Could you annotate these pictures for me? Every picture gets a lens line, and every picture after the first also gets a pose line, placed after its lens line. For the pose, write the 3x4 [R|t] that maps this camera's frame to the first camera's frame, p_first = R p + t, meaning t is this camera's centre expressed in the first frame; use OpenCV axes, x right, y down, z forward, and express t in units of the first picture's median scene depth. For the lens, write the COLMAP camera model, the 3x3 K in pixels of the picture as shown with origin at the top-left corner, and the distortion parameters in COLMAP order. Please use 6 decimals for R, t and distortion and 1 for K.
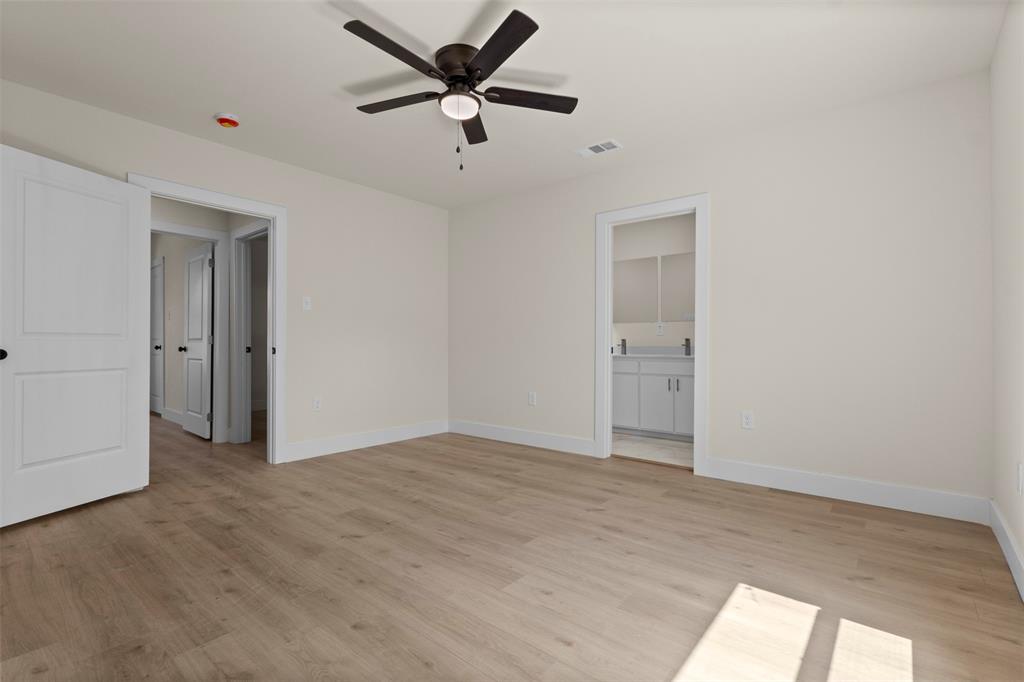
lens RADIAL K [[472.2, 0, 515.1], [0, 472.2, 340.2], [0, 0, 1]] dist [0.001526, -0.000209]
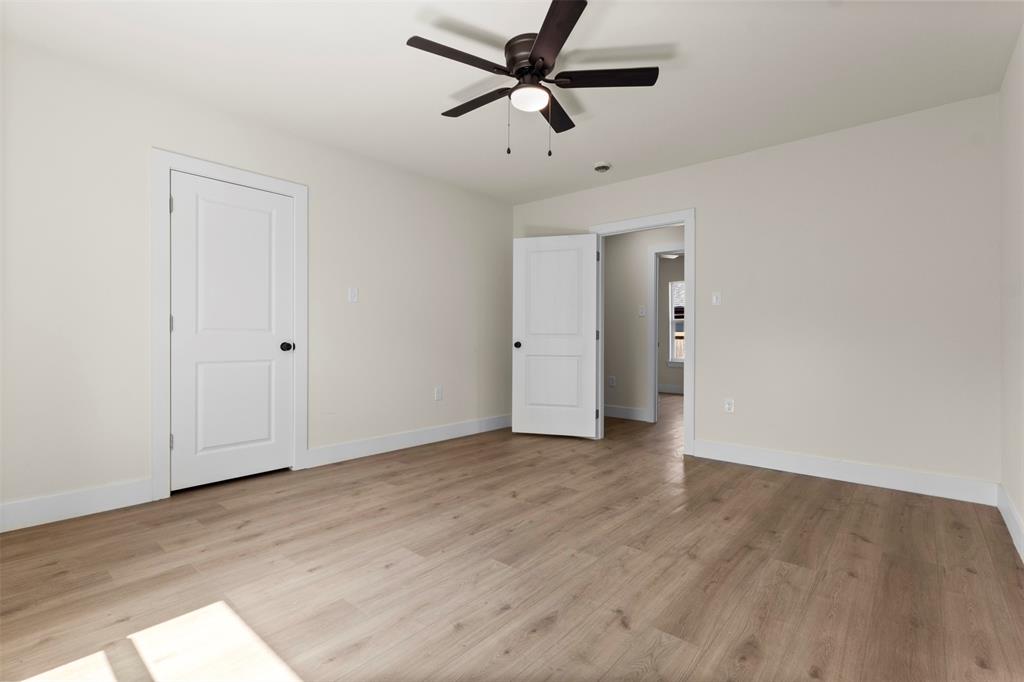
lens RADIAL K [[472.4, 0, 512.0], [0, 472.4, 341.0], [0, 0, 1]] dist [0.003931, 0.000585]
pose [[-0.024594, 0.002761, -0.999694, 0.856178], [0.003710, 0.999990, 0.002670, 0.005758], [0.999691, -0.003643, -0.024604, 0.970469]]
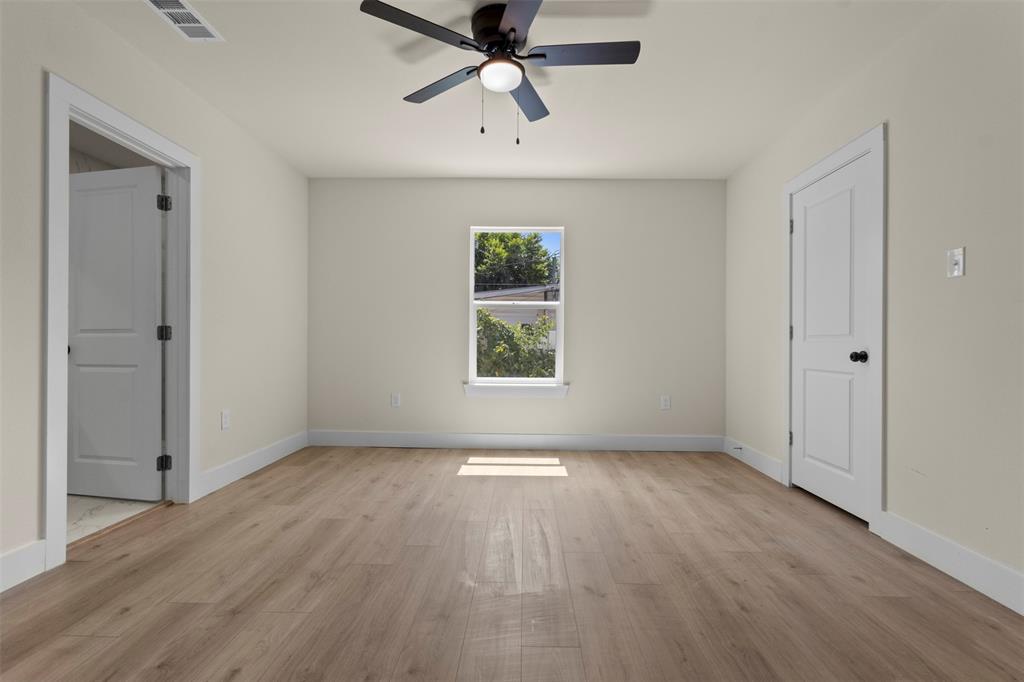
lens RADIAL K [[472.4, 0, 512.0], [0, 472.4, 341.0], [0, 0, 1]] dist [0.003931, 0.000585]
pose [[-0.614182, -0.004540, 0.789151, -0.829609], [-0.016630, 0.999836, -0.007191, 0.009530], [-0.788989, -0.017541, -0.614157, 1.505649]]
